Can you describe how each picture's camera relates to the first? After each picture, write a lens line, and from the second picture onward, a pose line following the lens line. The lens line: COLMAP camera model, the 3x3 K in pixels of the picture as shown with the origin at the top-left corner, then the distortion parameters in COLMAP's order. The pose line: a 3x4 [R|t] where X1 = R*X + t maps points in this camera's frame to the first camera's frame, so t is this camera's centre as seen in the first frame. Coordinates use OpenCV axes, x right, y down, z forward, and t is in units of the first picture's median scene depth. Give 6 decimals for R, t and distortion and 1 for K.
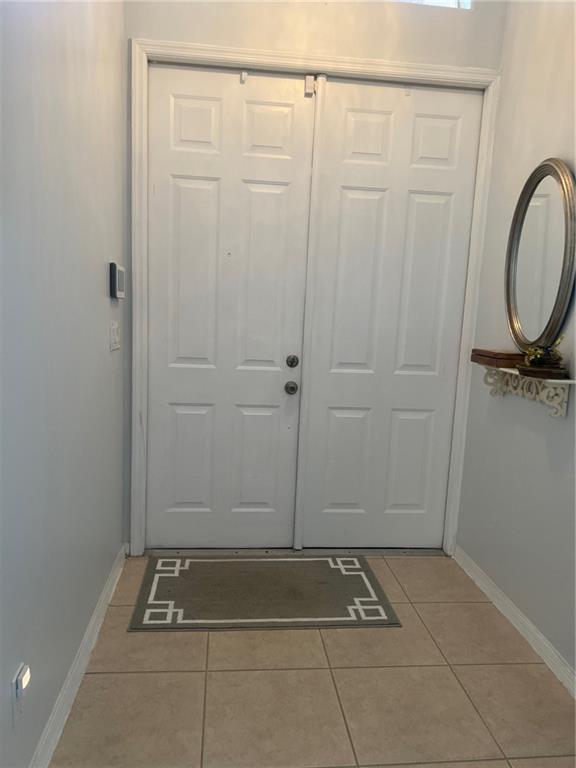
lens RADIAL K [[579.2, 0, 288.0], [0, 579.2, 384.0], [0, 0, 1]] dist [0.122577, -0.217946]
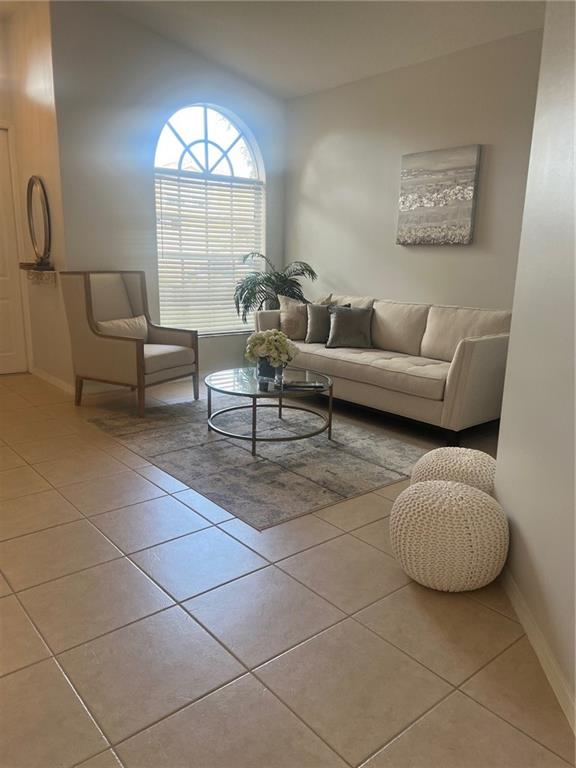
lens RADIAL K [[579.2, 0, 288.0], [0, 579.2, 384.0], [0, 0, 1]] dist [0.122577, -0.217946]
pose [[0.839767, -0.161679, 0.518317, -0.031577], [0.109613, 0.985462, 0.129803, 0.197222], [-0.531768, -0.052190, 0.845281, -1.283247]]
